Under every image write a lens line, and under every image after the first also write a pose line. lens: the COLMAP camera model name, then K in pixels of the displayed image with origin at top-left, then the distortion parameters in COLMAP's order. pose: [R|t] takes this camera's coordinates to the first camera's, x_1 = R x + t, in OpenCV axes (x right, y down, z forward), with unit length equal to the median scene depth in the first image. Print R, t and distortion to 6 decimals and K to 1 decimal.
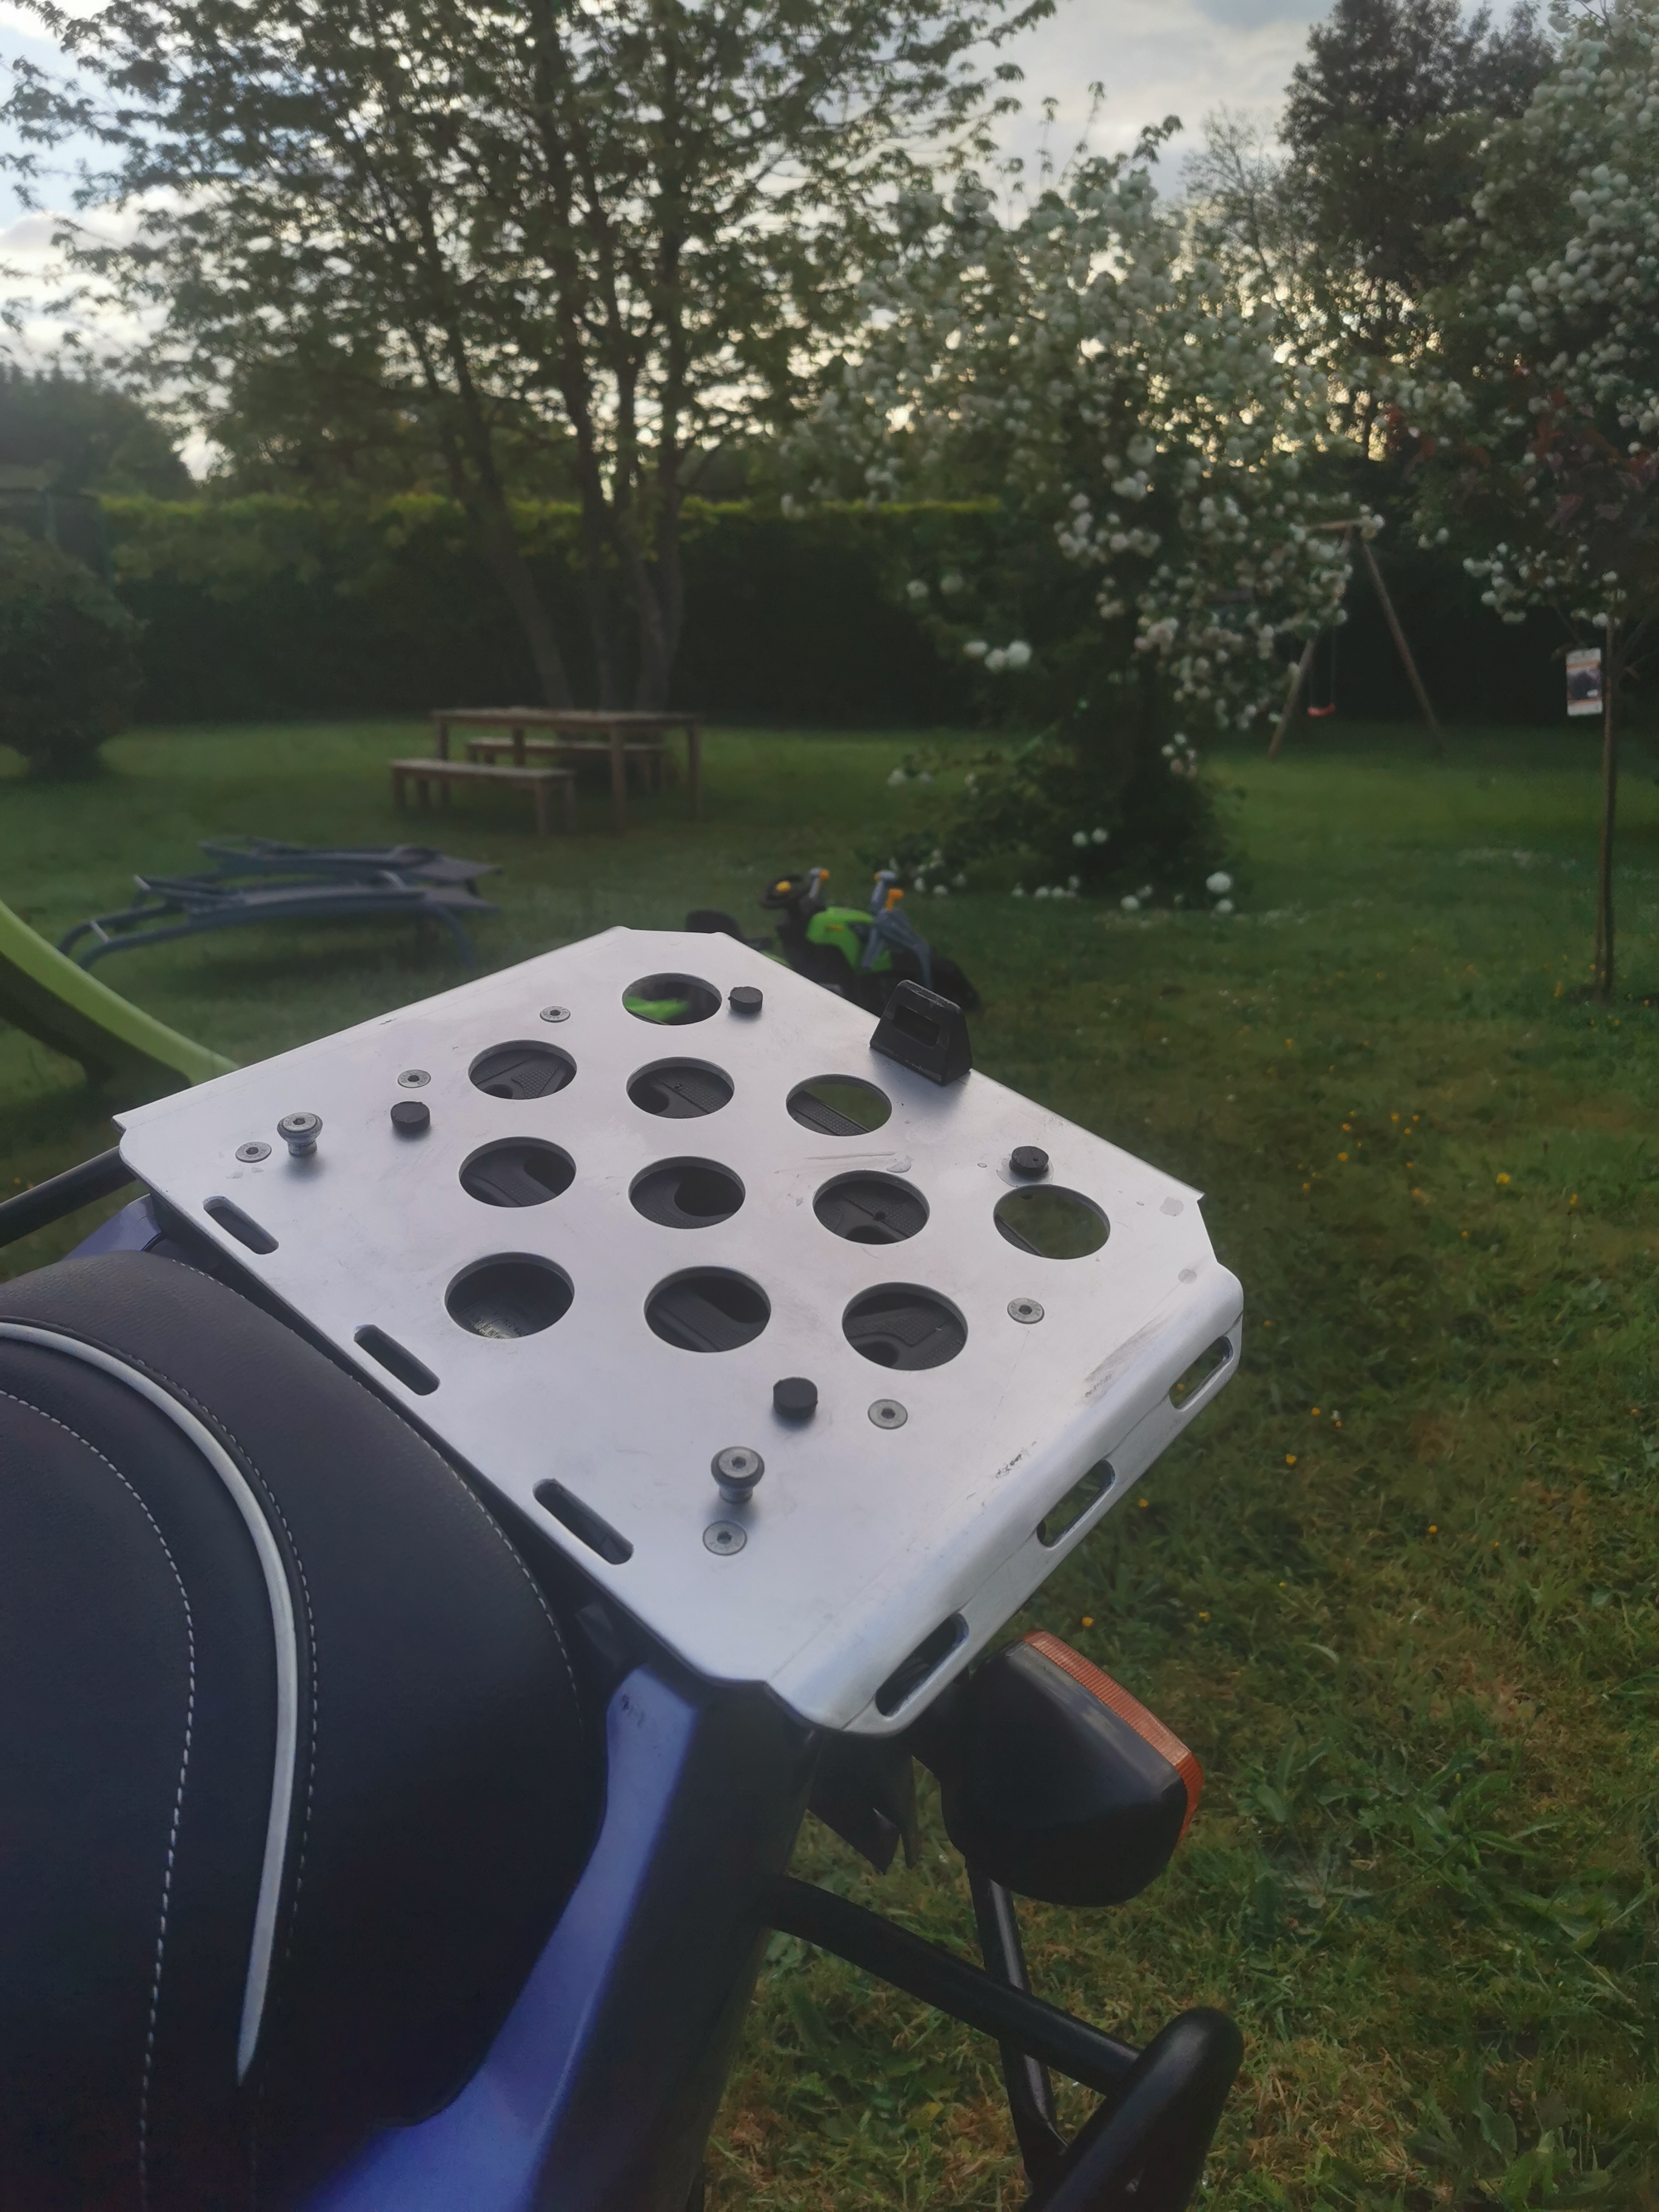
lens RADIAL K [[1768.6, 0, 829.5], [0, 1768.6, 1106.0], [0, 0, 1]] dist [0.003553, -0.102573]
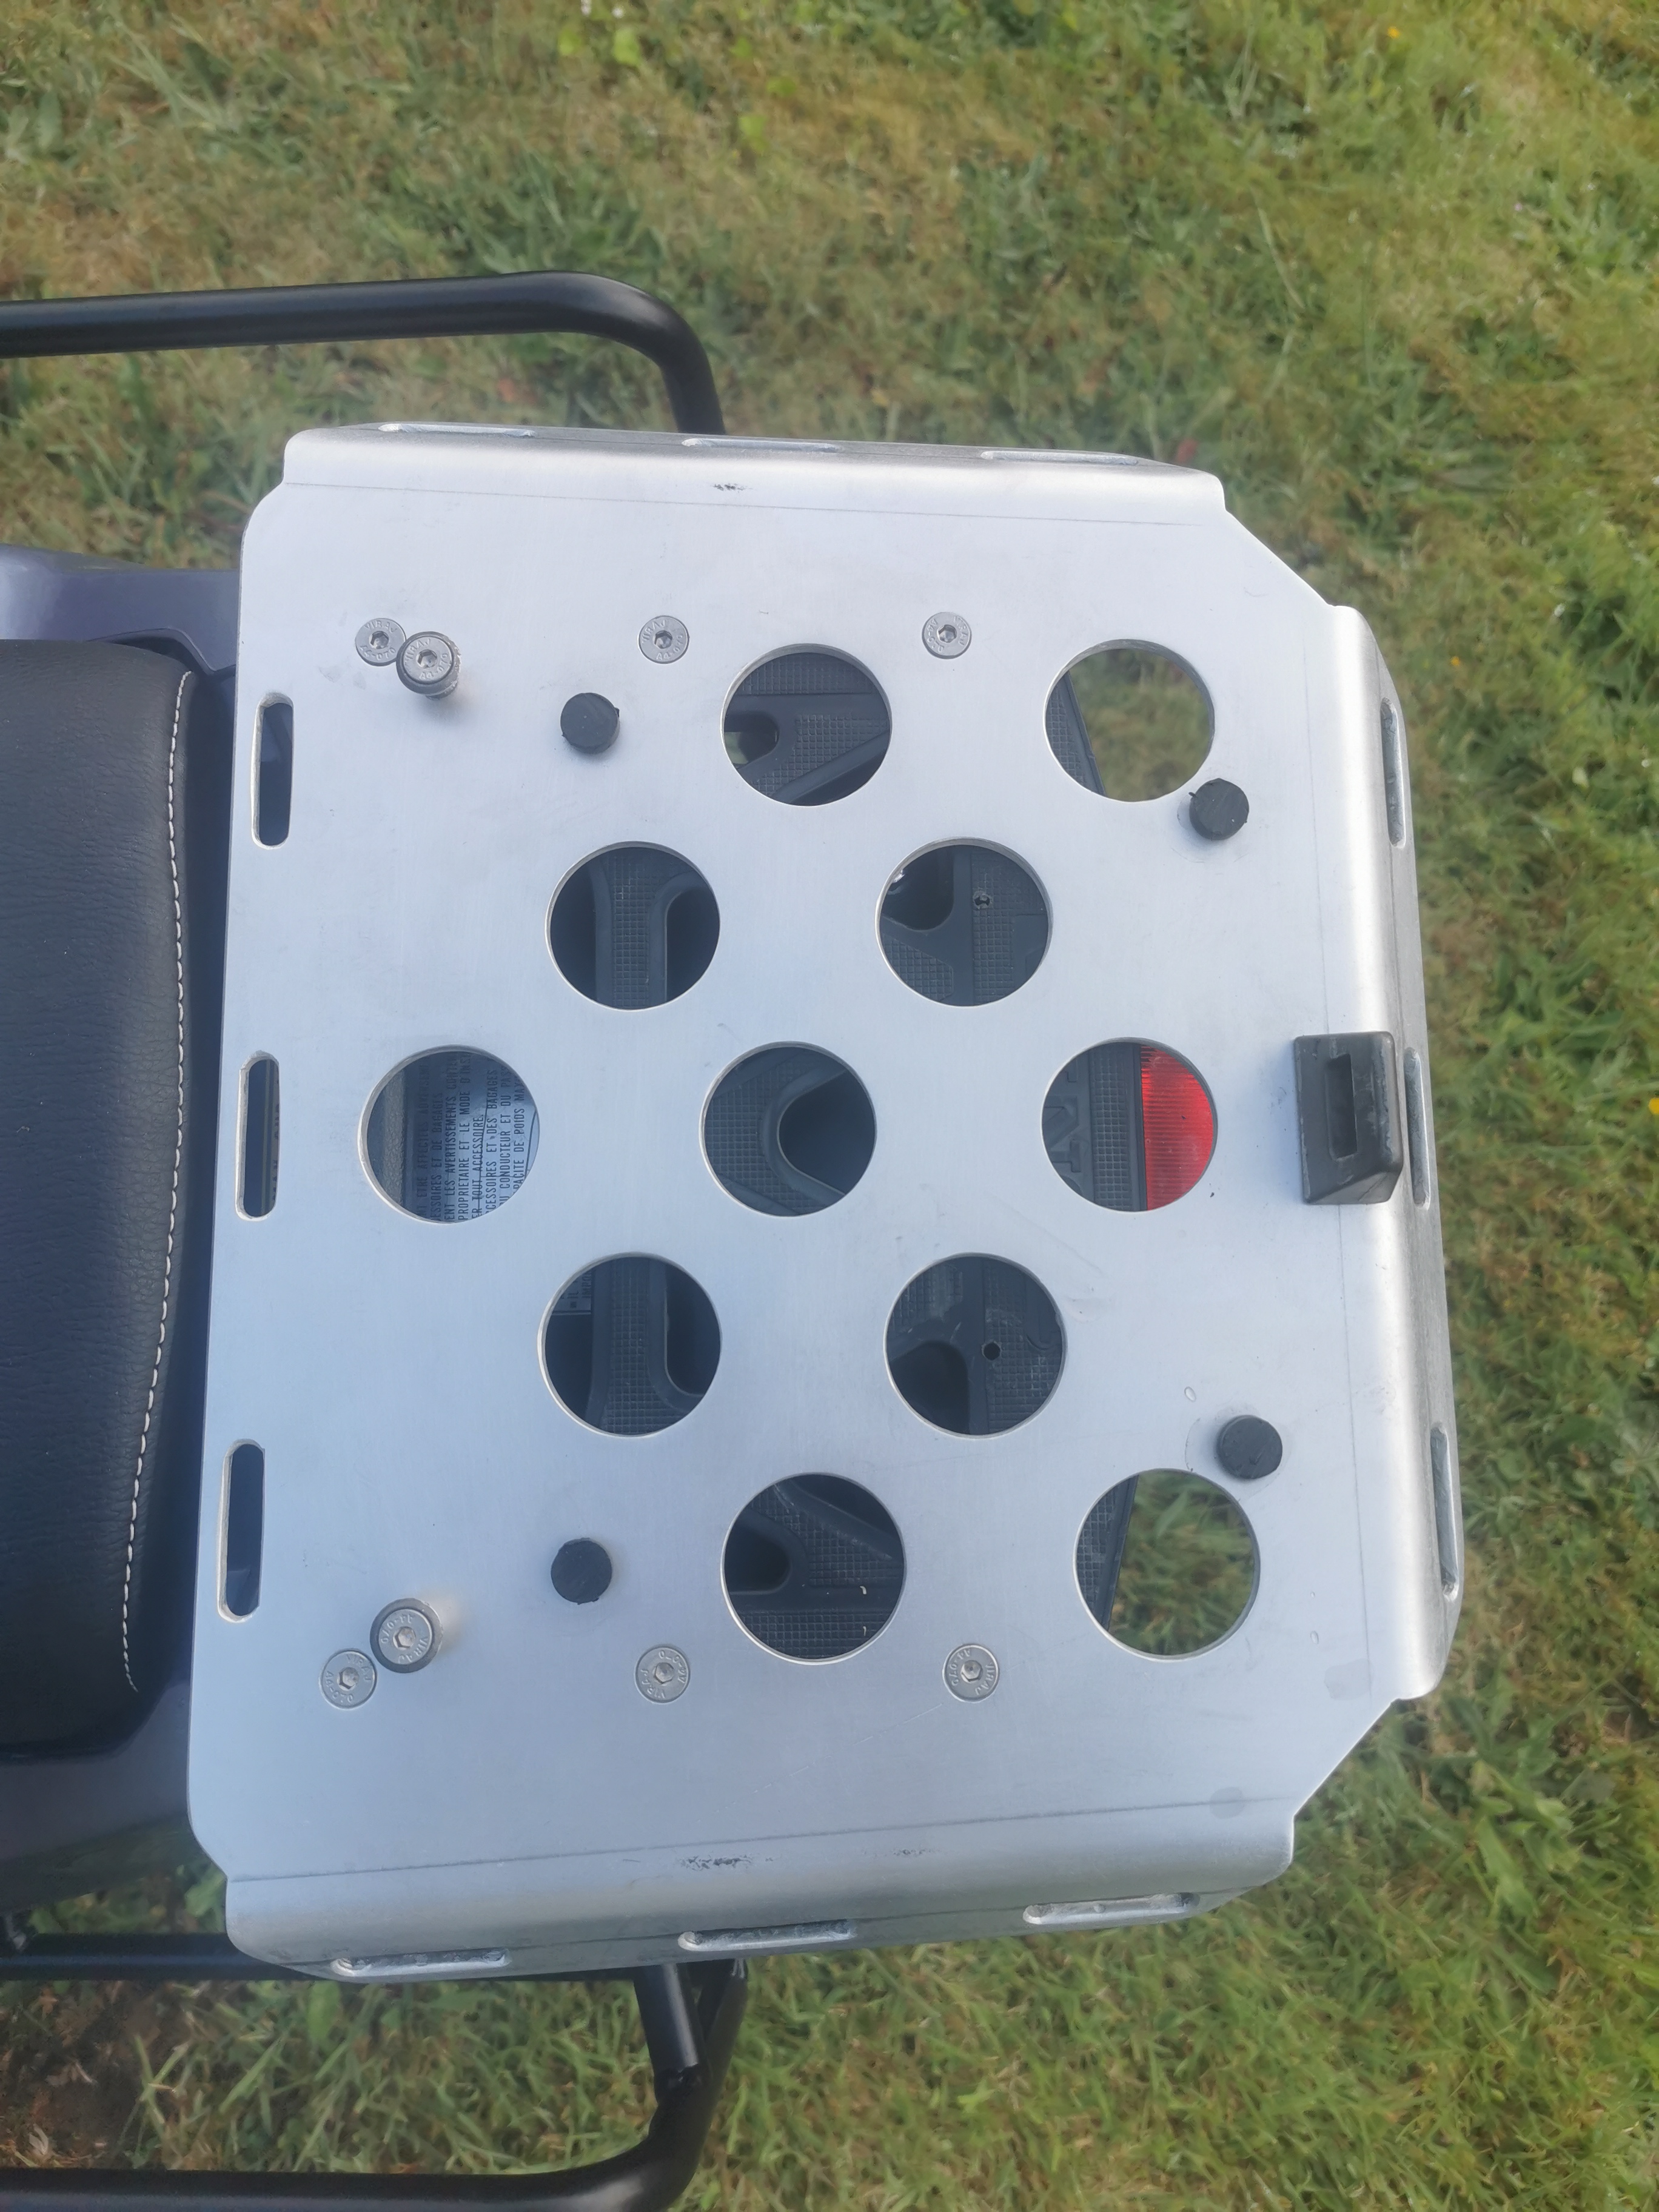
lens RADIAL K [[1768.6, 0, 829.5], [0, 1768.6, 1106.0], [0, 0, 1]] dist [0.003553, -0.102573]
pose [[0.691830, 0.702073, -0.168712, 0.031842], [-0.374645, 0.548766, 0.747327, -0.419345], [0.617262, -0.453816, 0.642681, 0.548718]]
